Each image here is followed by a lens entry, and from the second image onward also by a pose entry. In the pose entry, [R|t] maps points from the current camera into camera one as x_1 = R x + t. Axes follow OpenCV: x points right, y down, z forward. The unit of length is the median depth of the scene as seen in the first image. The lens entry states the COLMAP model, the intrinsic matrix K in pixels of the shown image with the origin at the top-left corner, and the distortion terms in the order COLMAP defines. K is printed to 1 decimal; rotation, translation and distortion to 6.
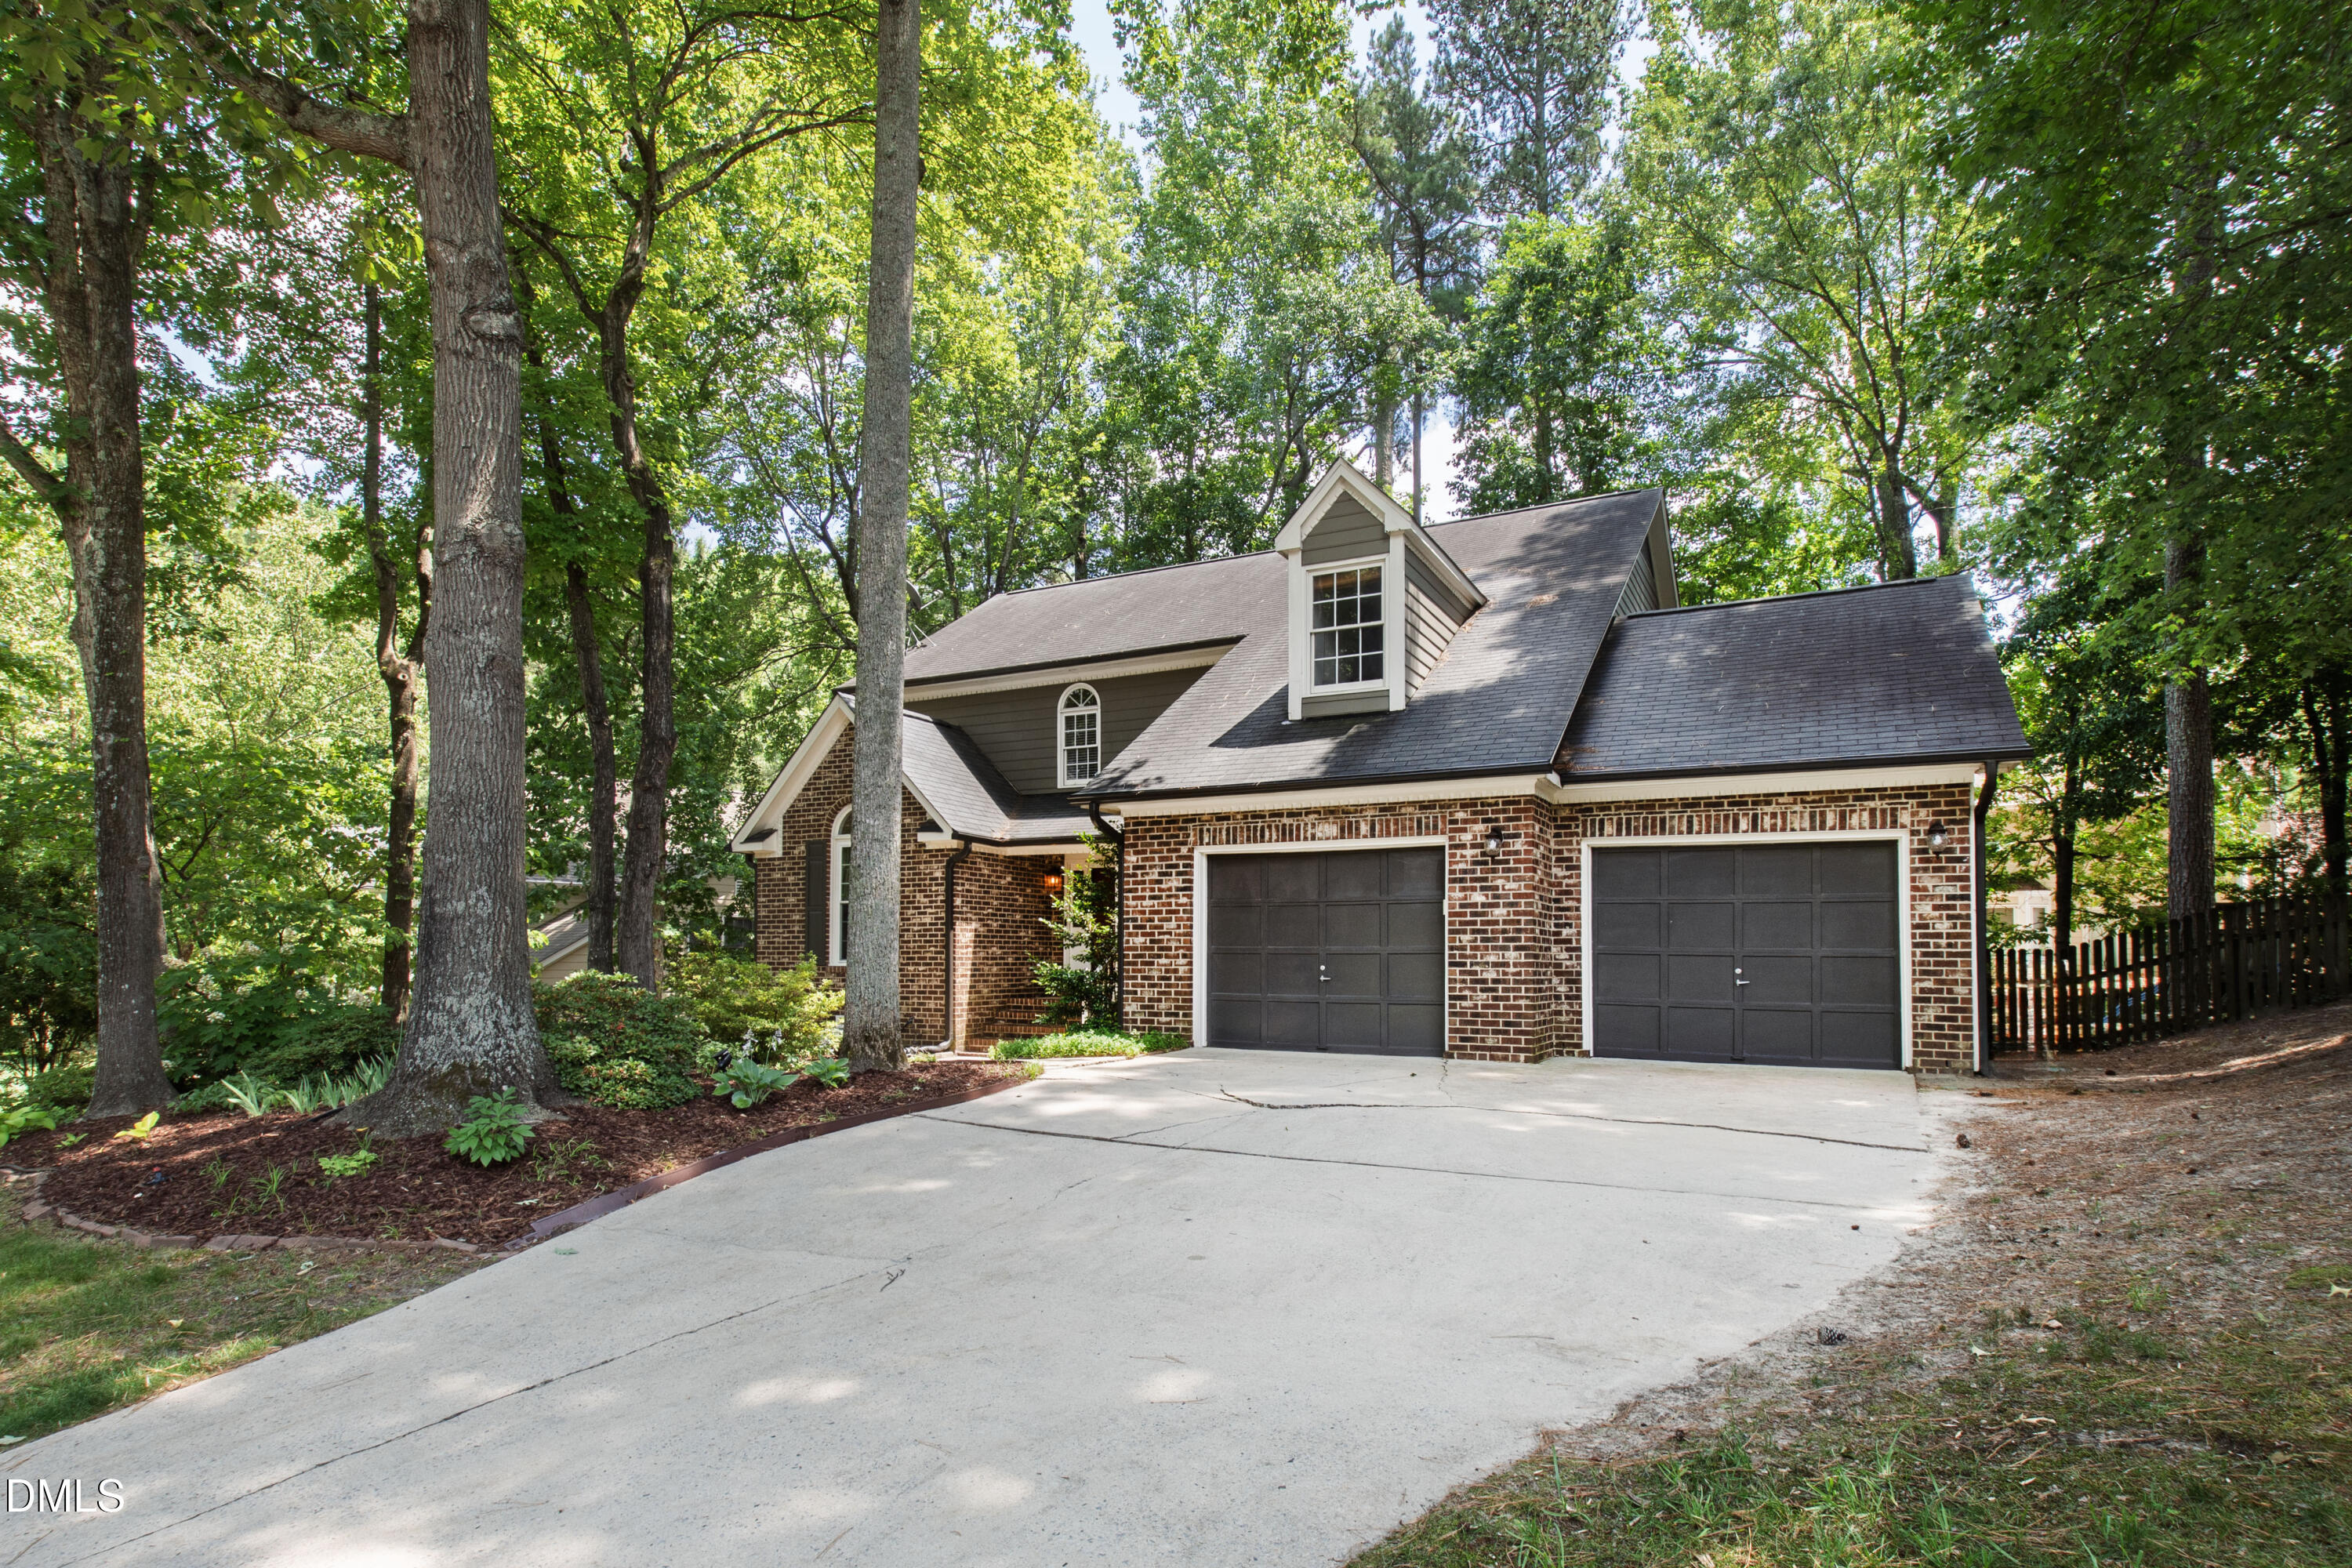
lens RADIAL K [[968.7, 0, 1129.0], [0, 968.7, 815.6], [0, 0, 1]] dist [0.001845, 0.000130]
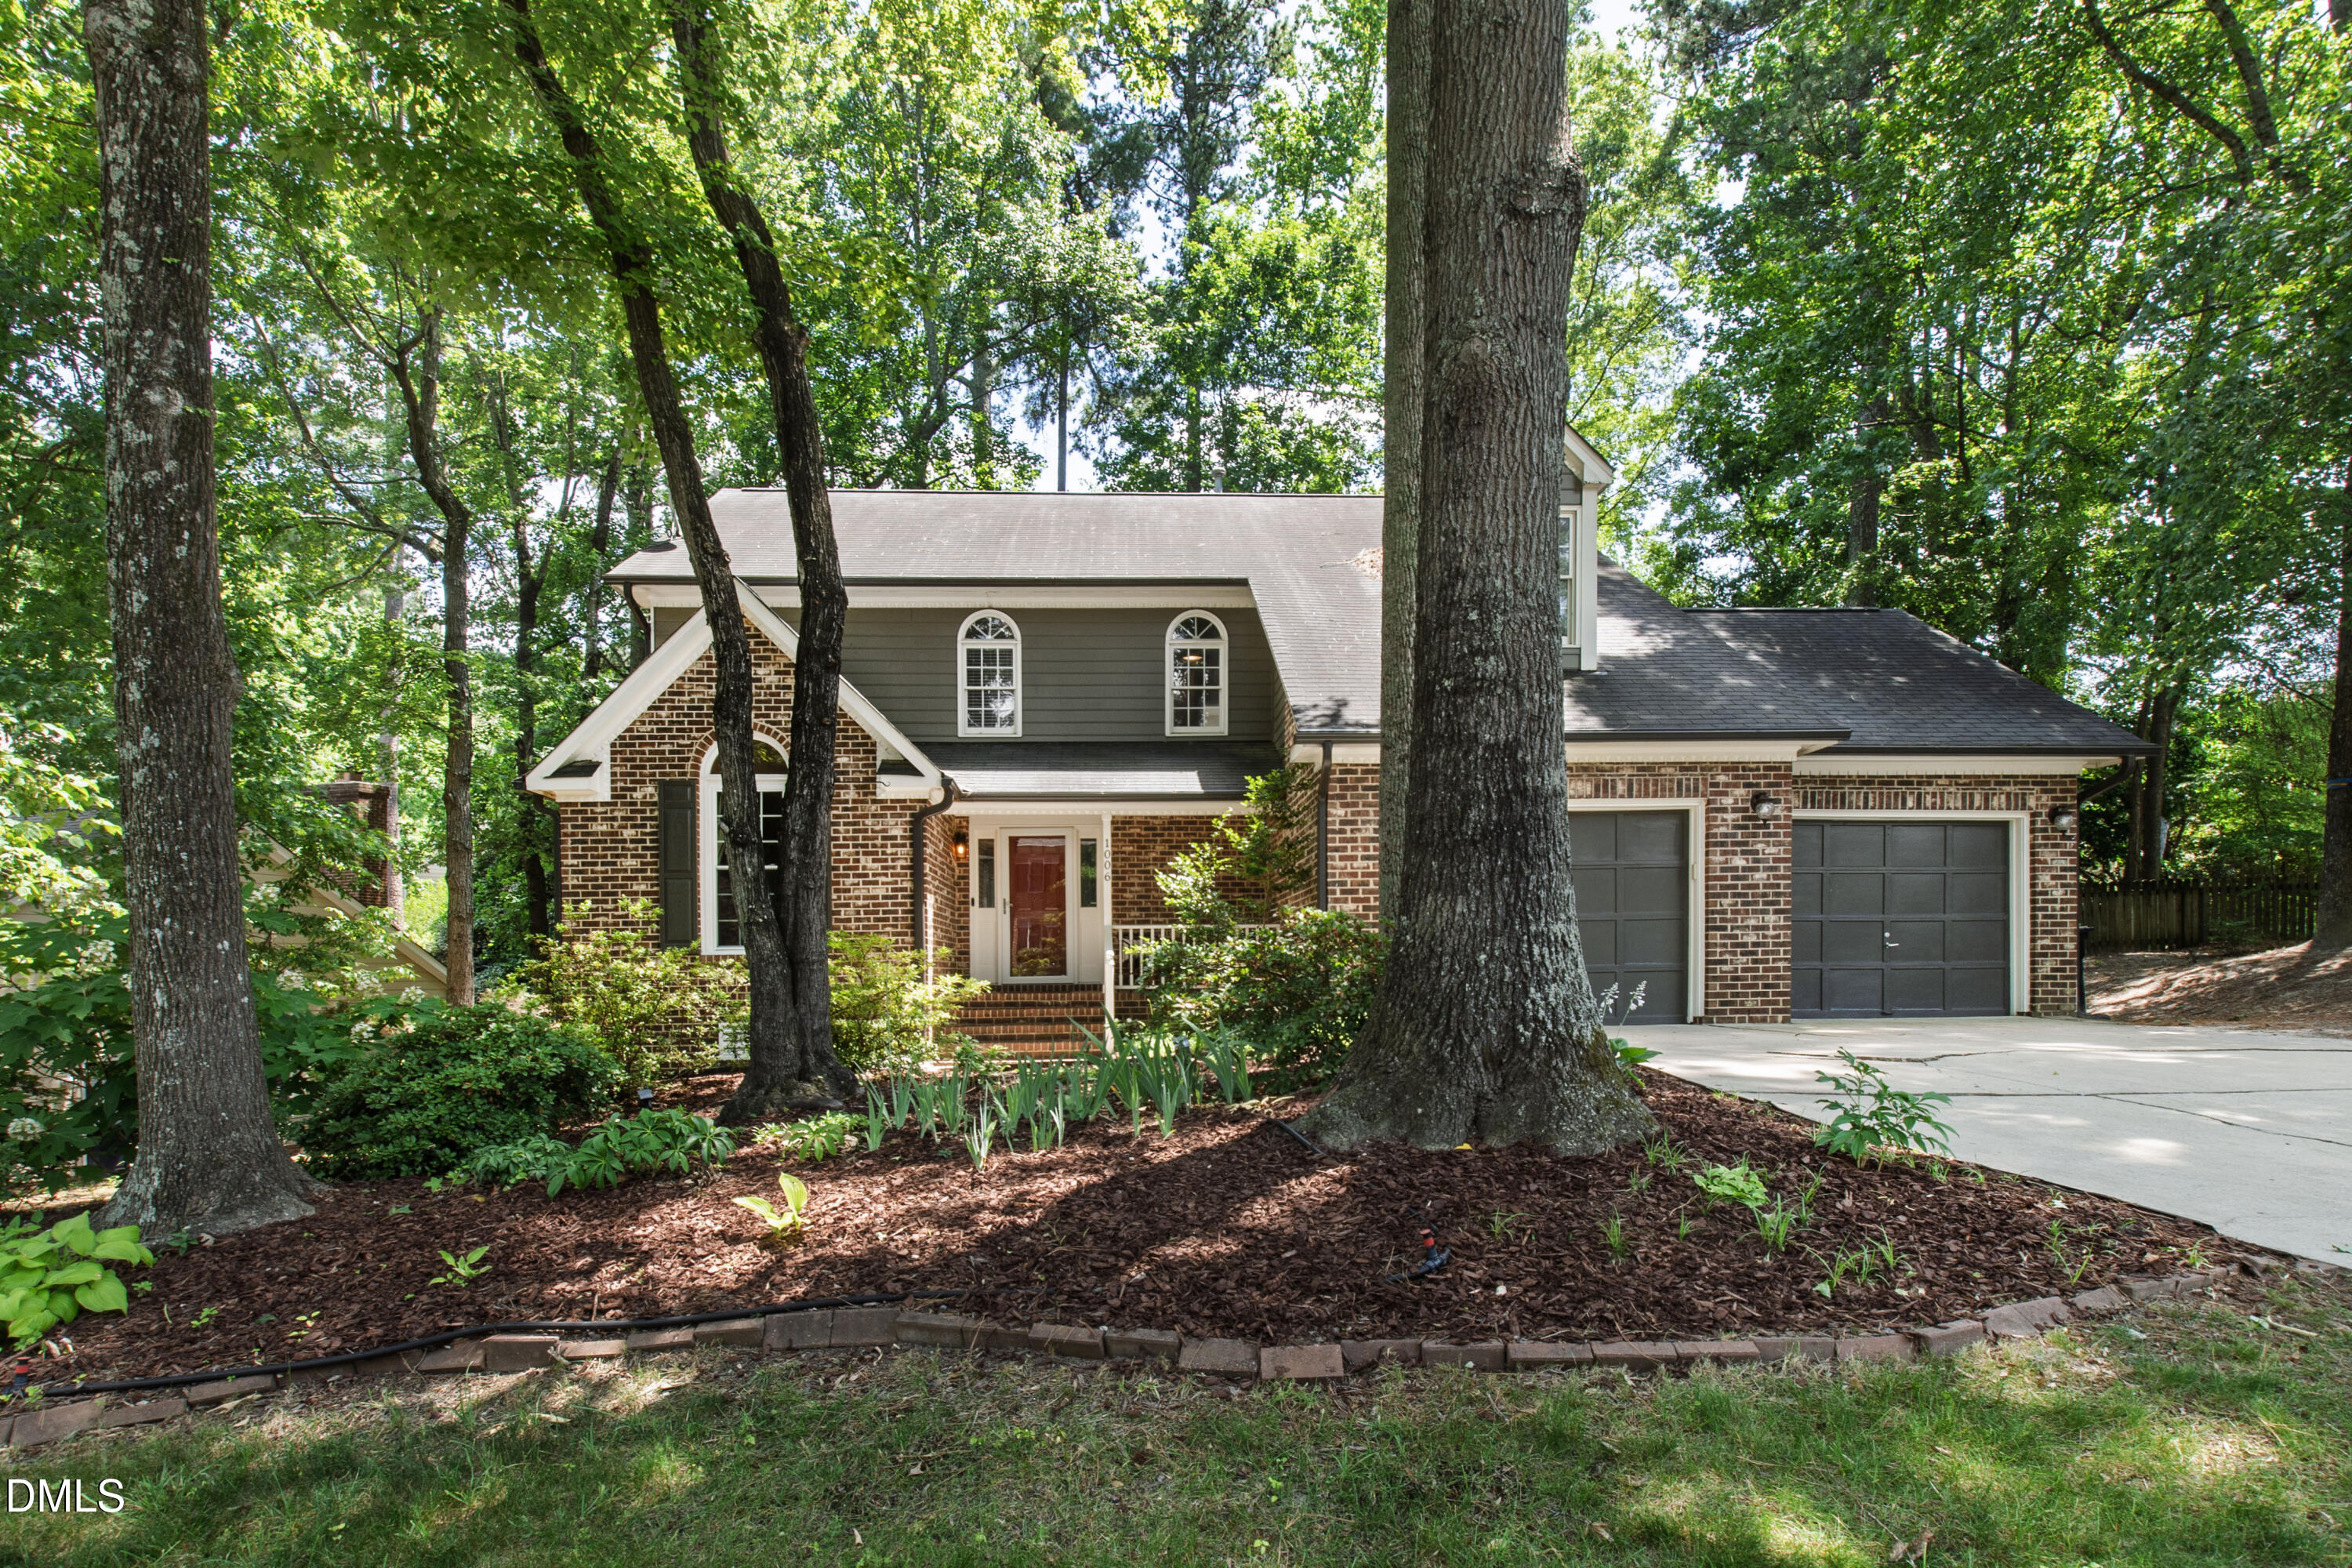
lens RADIAL K [[1071.7, 0, 1137.5], [0, 1071.7, 824.0], [0, 0, 1]] dist [-0.001540, -0.000002]
pose [[0.899450, 0.045014, 0.434700, -0.678035], [-0.050088, 0.998745, 0.000216, 0.076502], [-0.434145, -0.021968, 0.900575, 0.274127]]
